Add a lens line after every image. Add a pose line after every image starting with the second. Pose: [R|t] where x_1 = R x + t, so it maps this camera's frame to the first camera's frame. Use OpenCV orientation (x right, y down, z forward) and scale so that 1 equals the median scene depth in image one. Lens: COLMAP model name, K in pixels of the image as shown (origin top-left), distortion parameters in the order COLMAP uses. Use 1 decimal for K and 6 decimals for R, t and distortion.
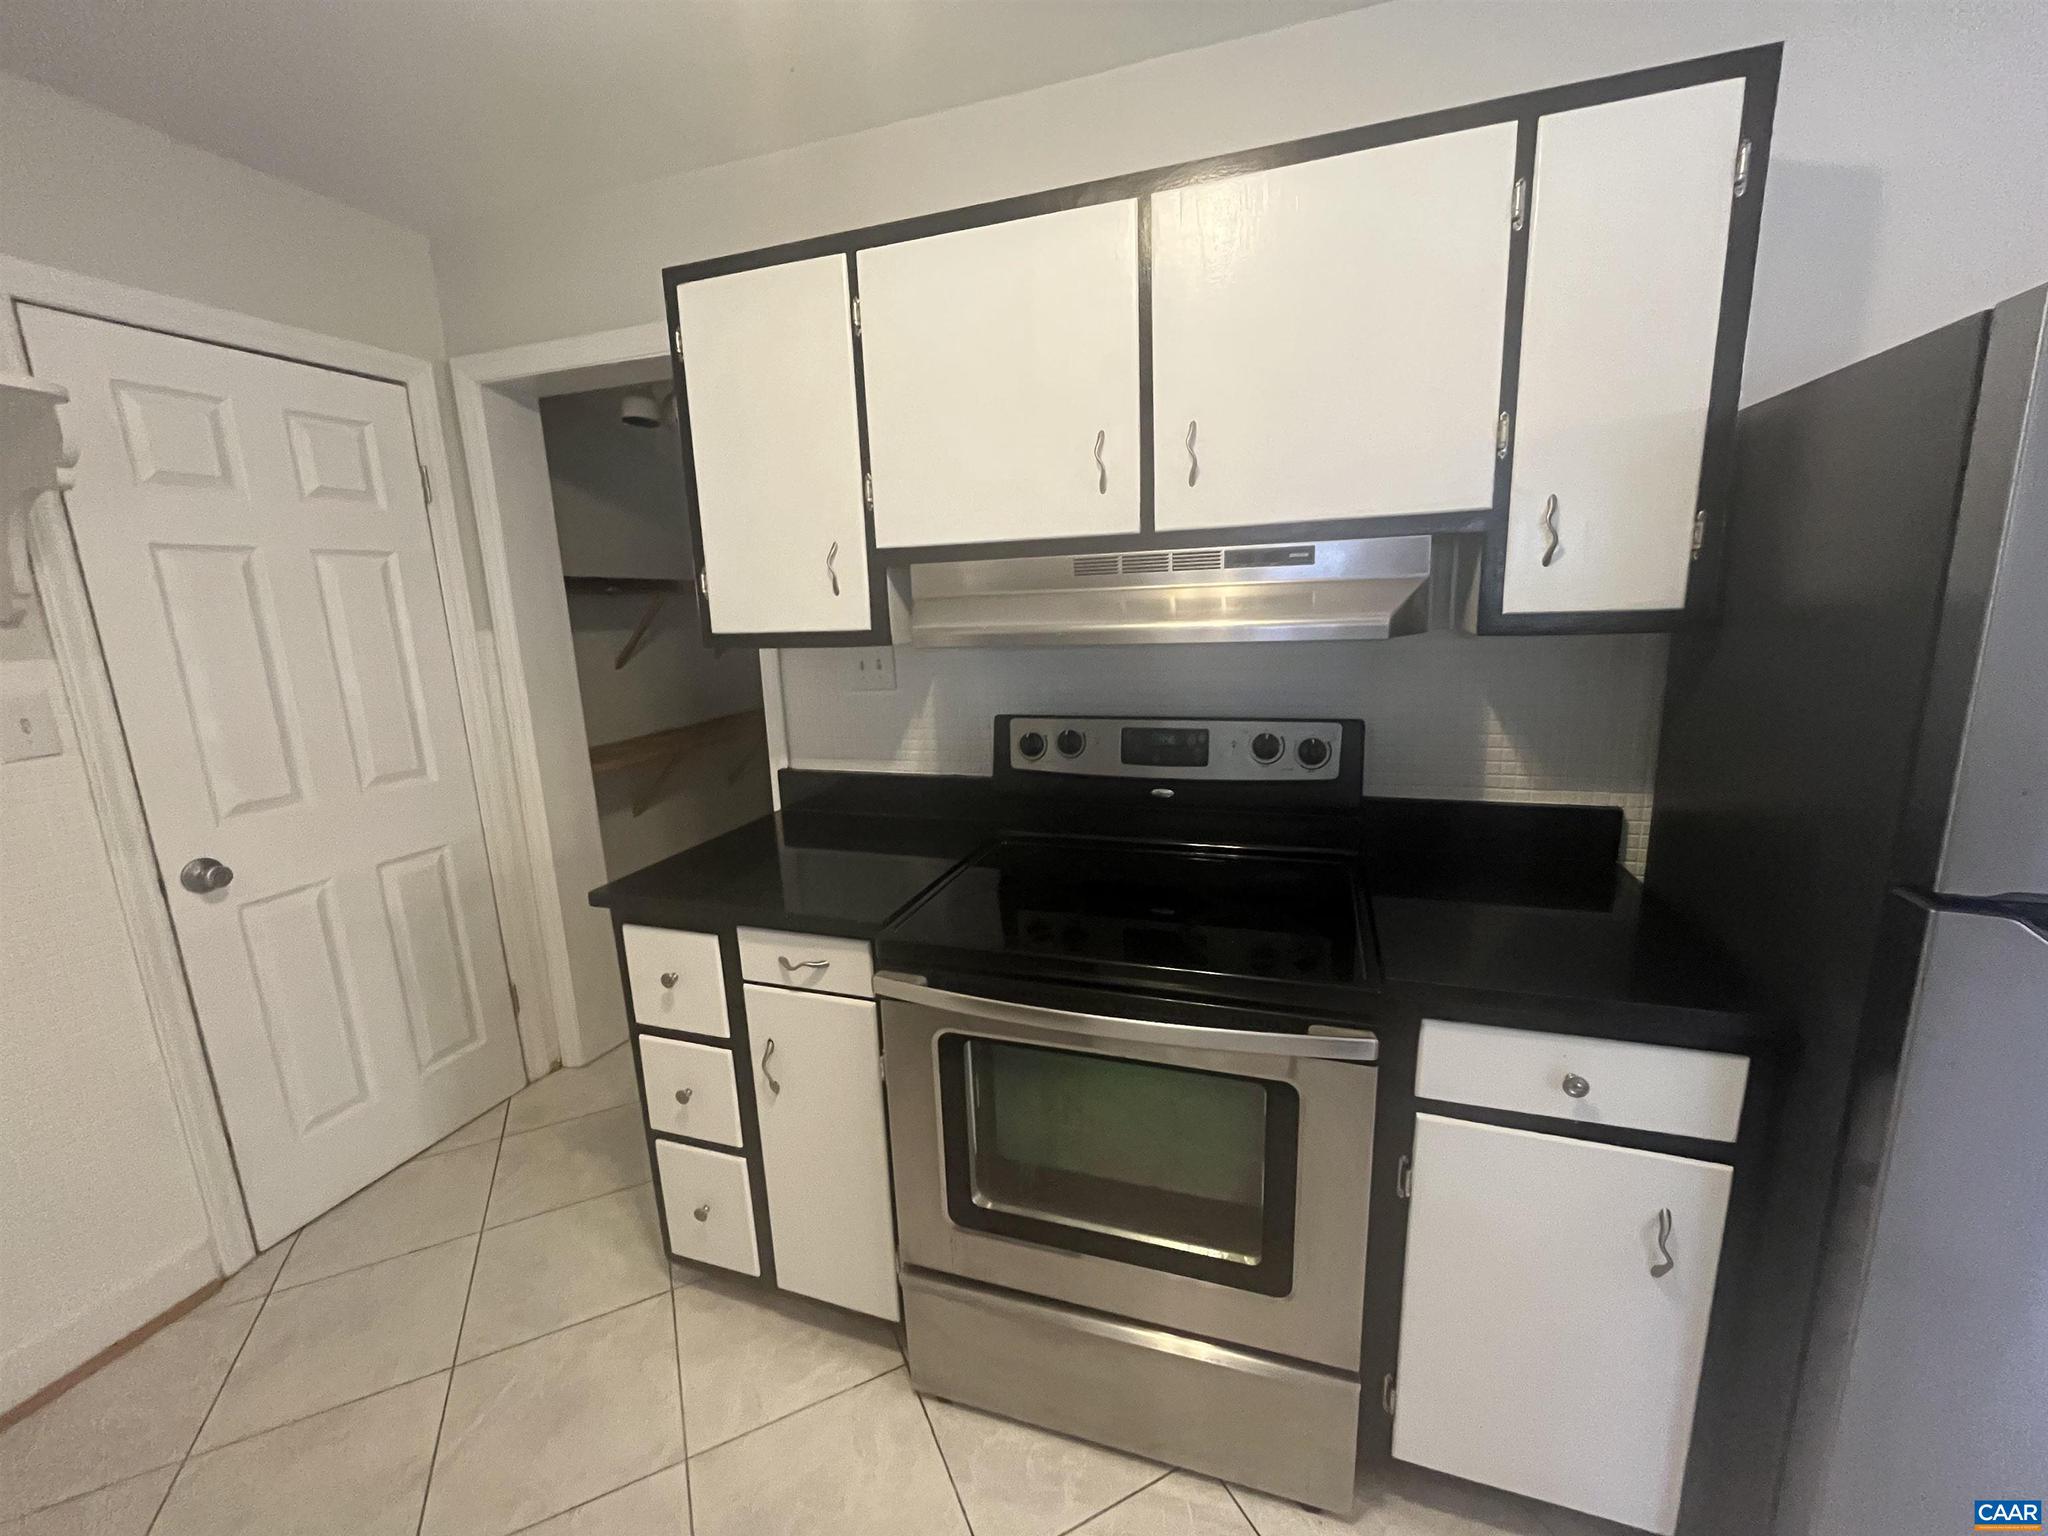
lens RADIAL K [[822.4, 0, 1028.7], [0, 822.4, 766.7], [0, 0, 1]] dist [-0.007588, -0.000175]
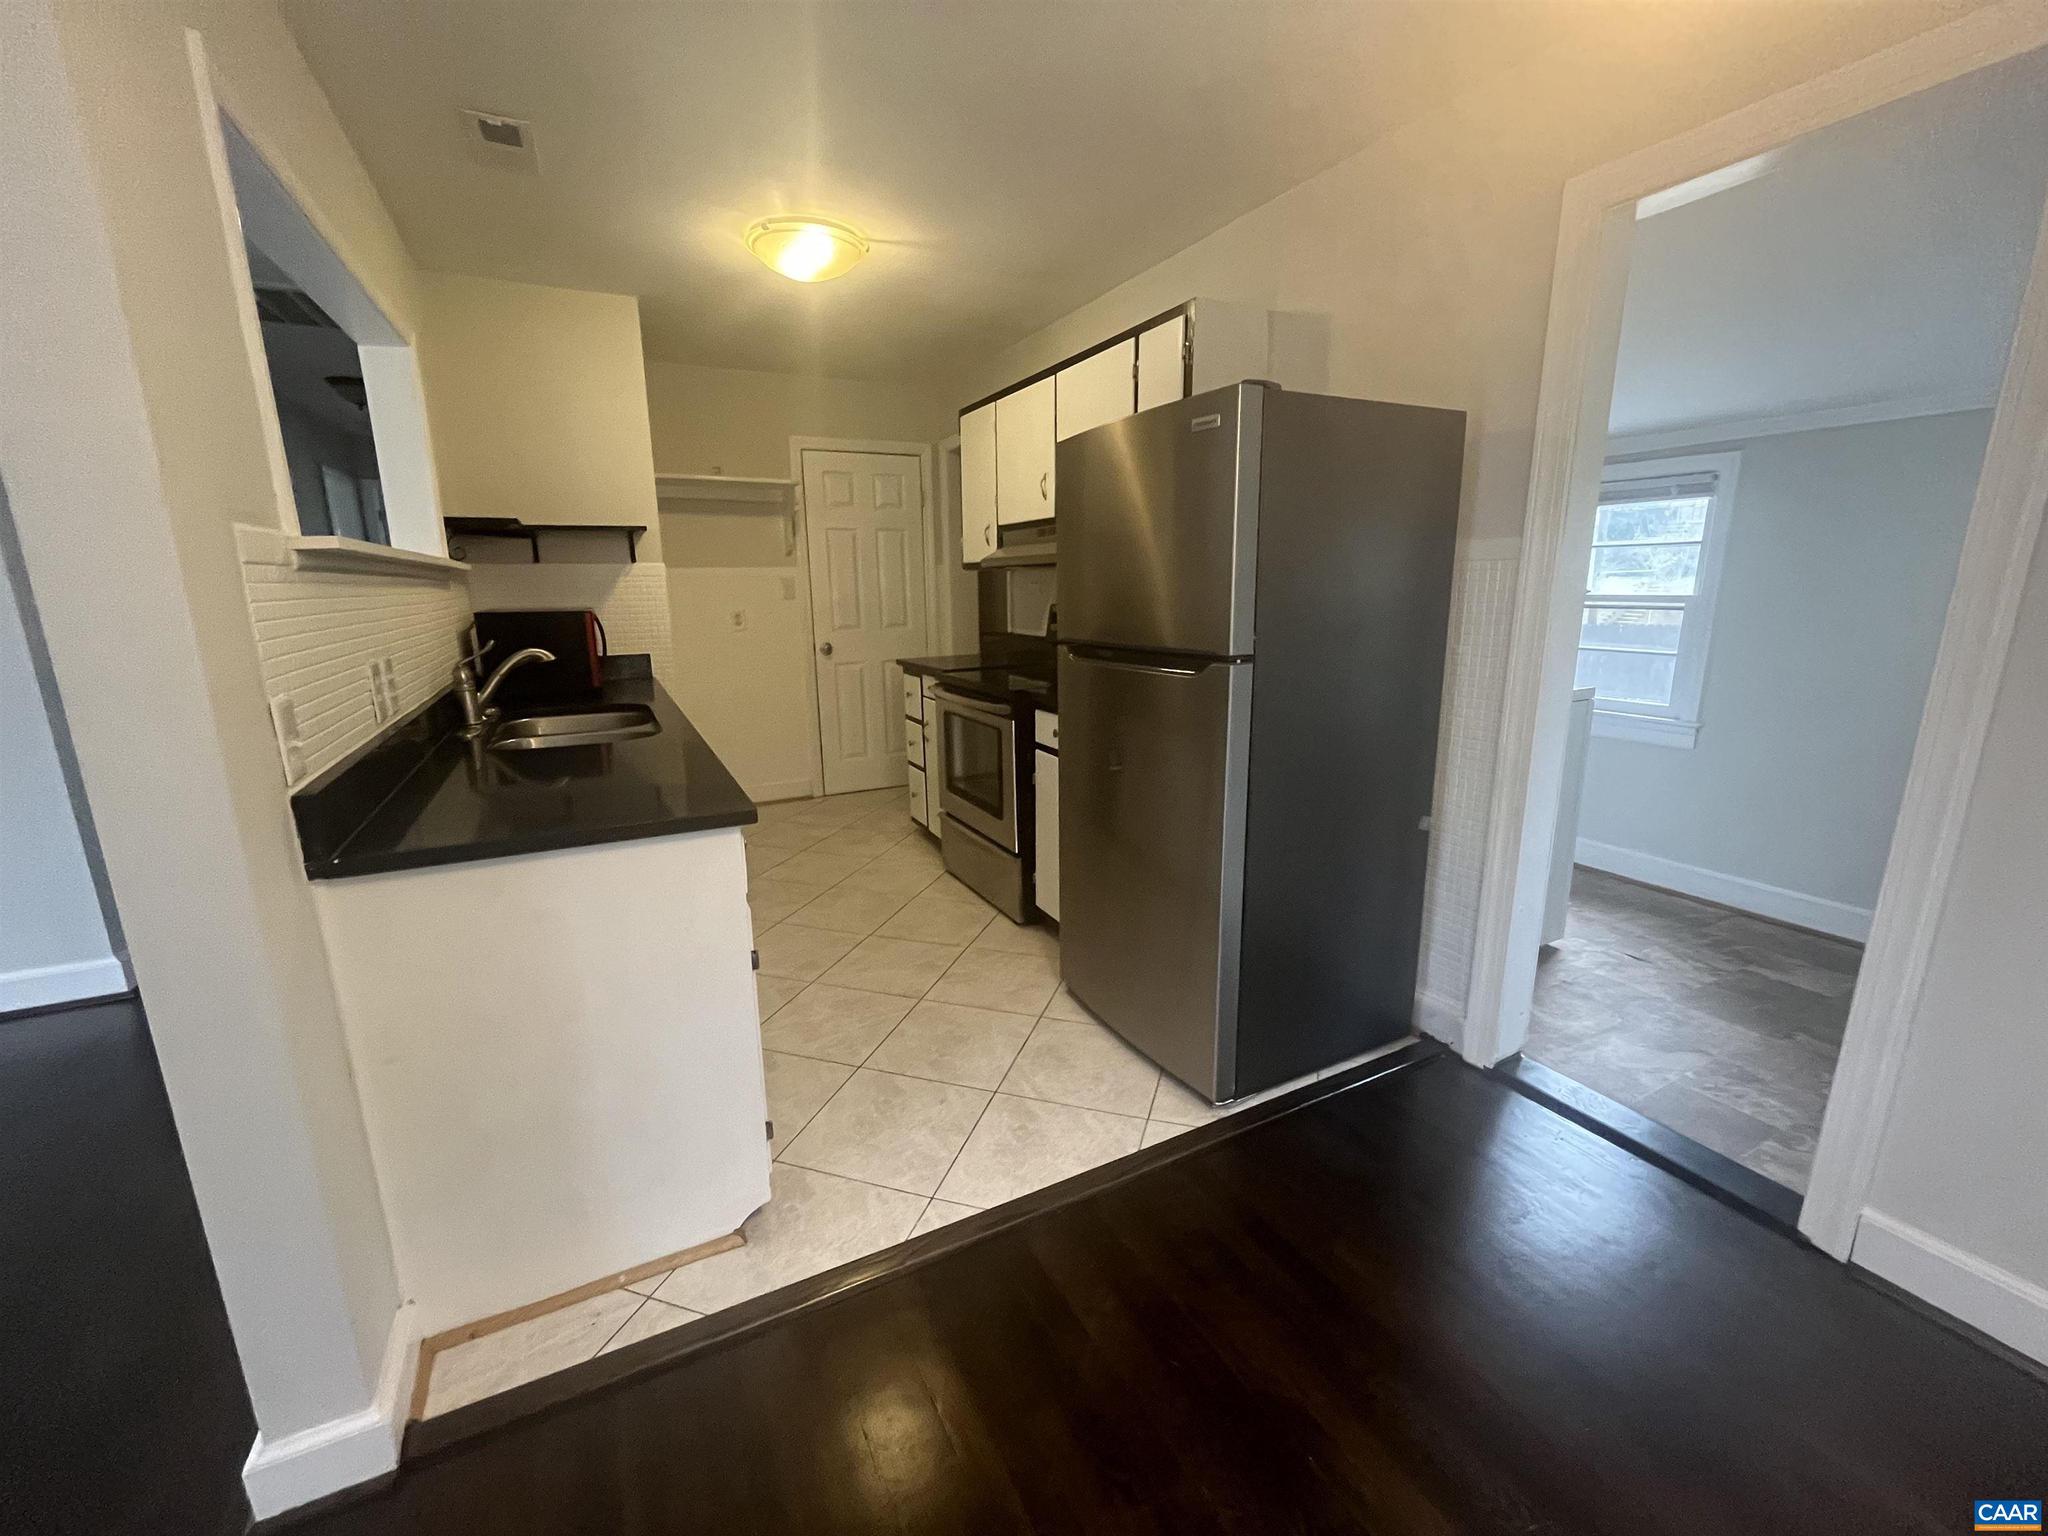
lens RADIAL K [[828.5, 0, 1026.2], [0, 828.5, 771.6], [0, 0, 1]] dist [-0.004296, -0.000238]
pose [[0.720150, 0.179887, -0.670093, 1.447052], [-0.151828, 0.983255, 0.100785, 0.157761], [0.677002, 0.029159, 0.735403, -0.600486]]
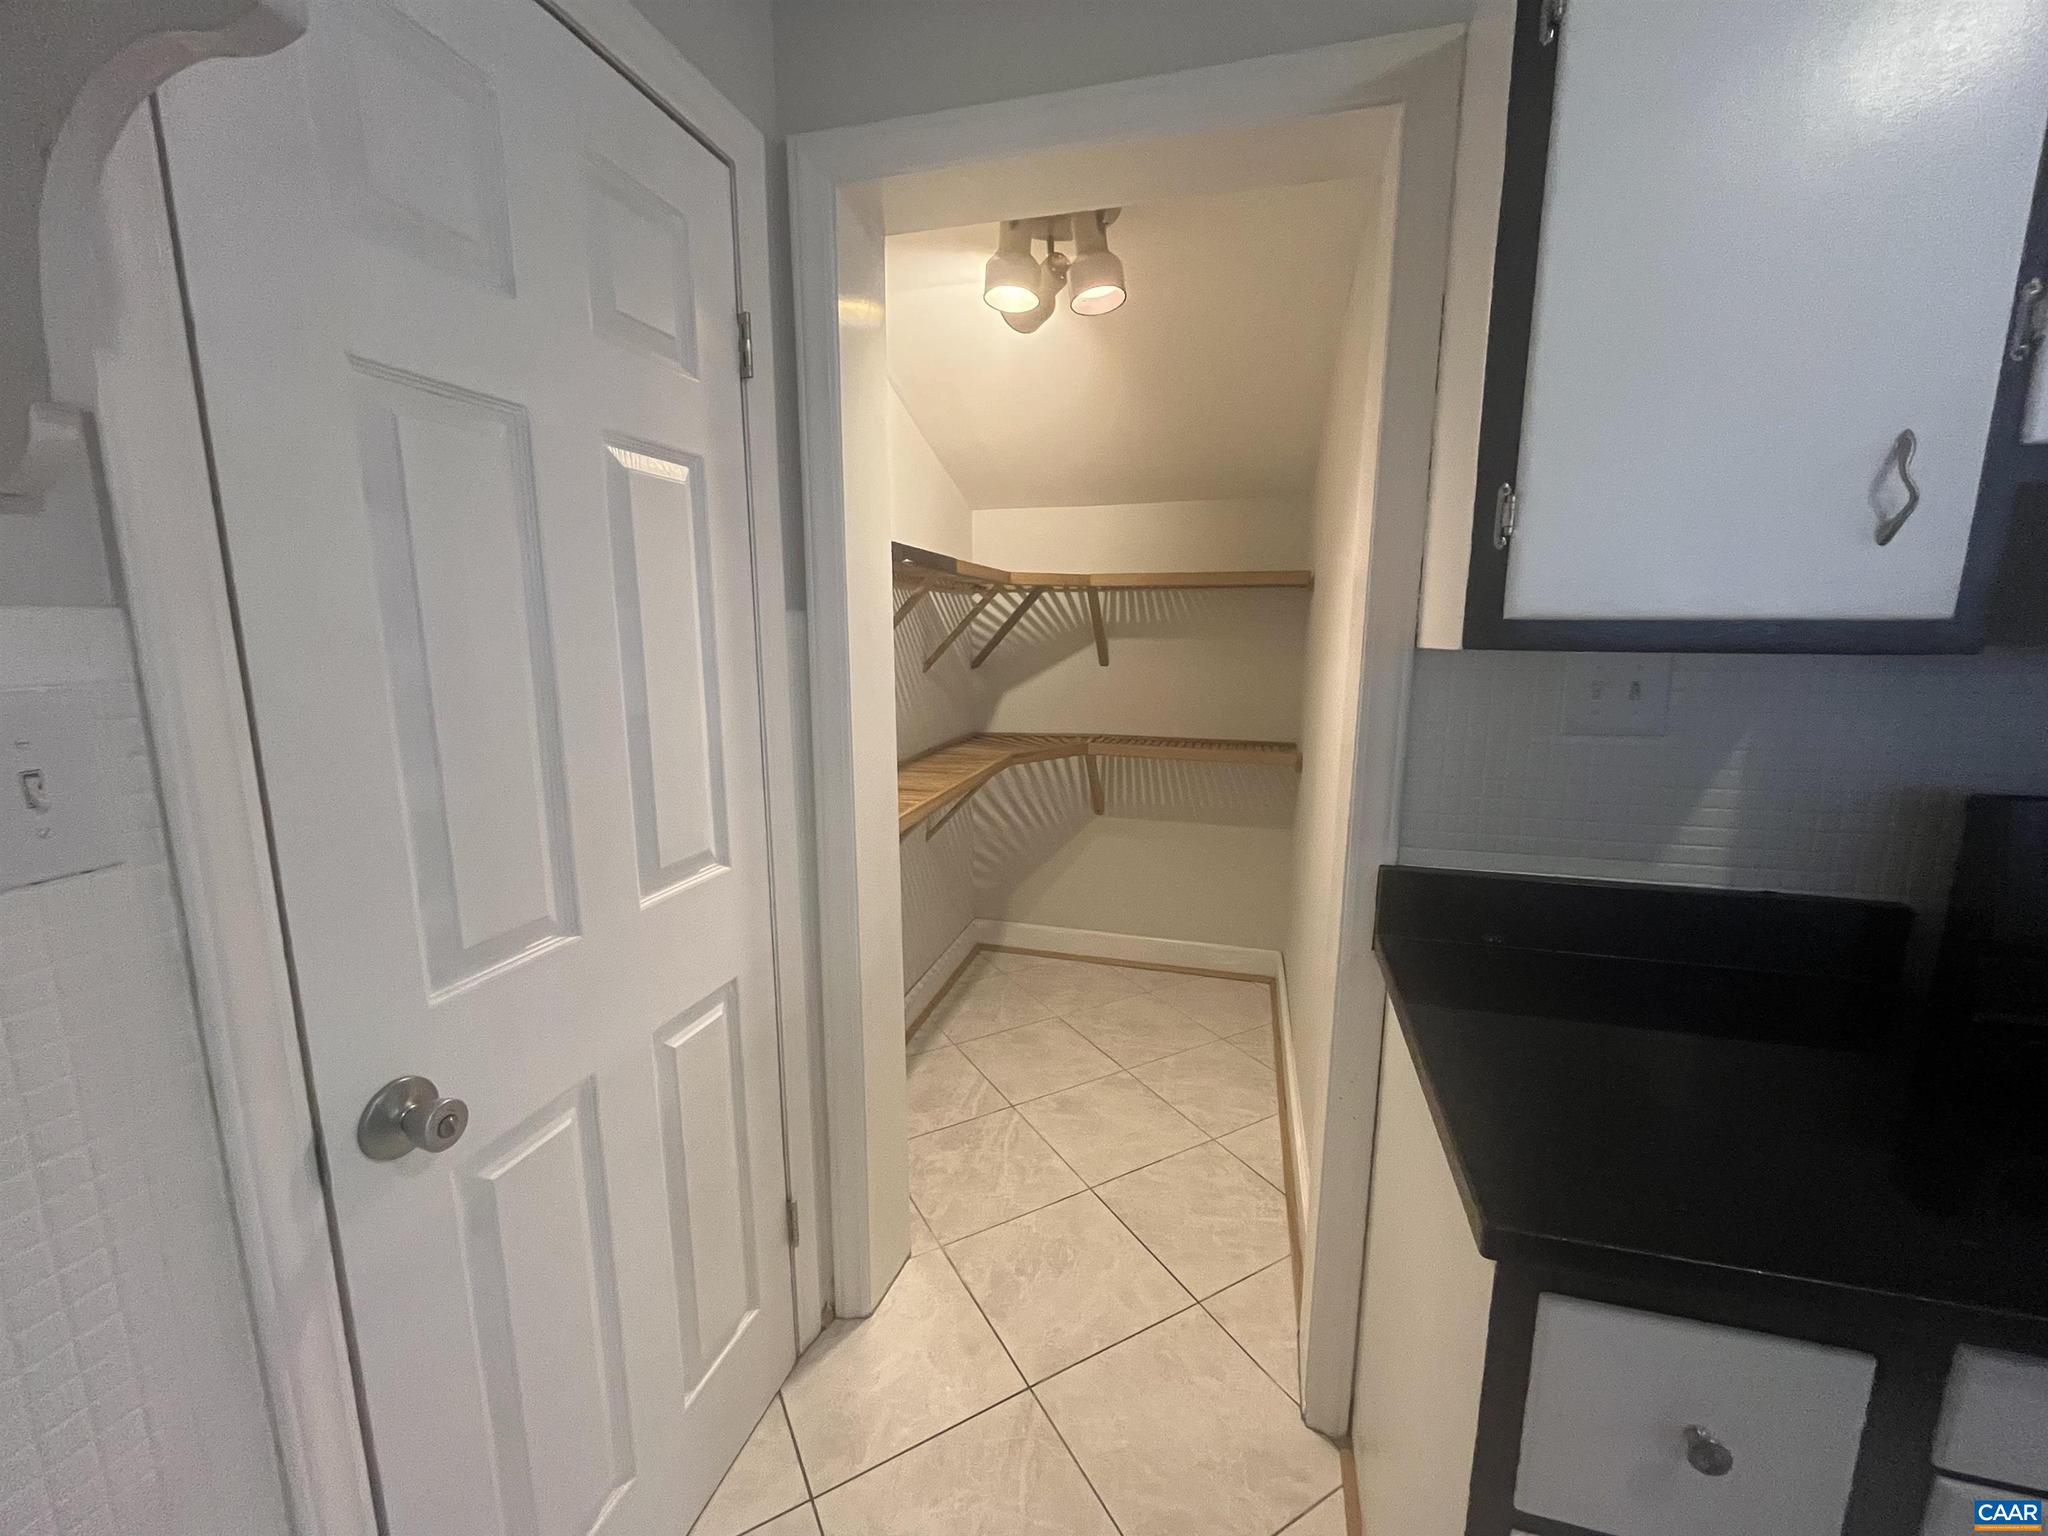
lens RADIAL K [[828.3, 0, 1015.2], [0, 828.3, 768.7], [0, 0, 1]] dist [0.000100, -0.000017]
pose [[0.998336, 0.023122, 0.052835, -0.718618], [-0.021536, 0.999306, -0.030392, -0.050938], [-0.053501, 0.029204, 0.998141, 0.536522]]
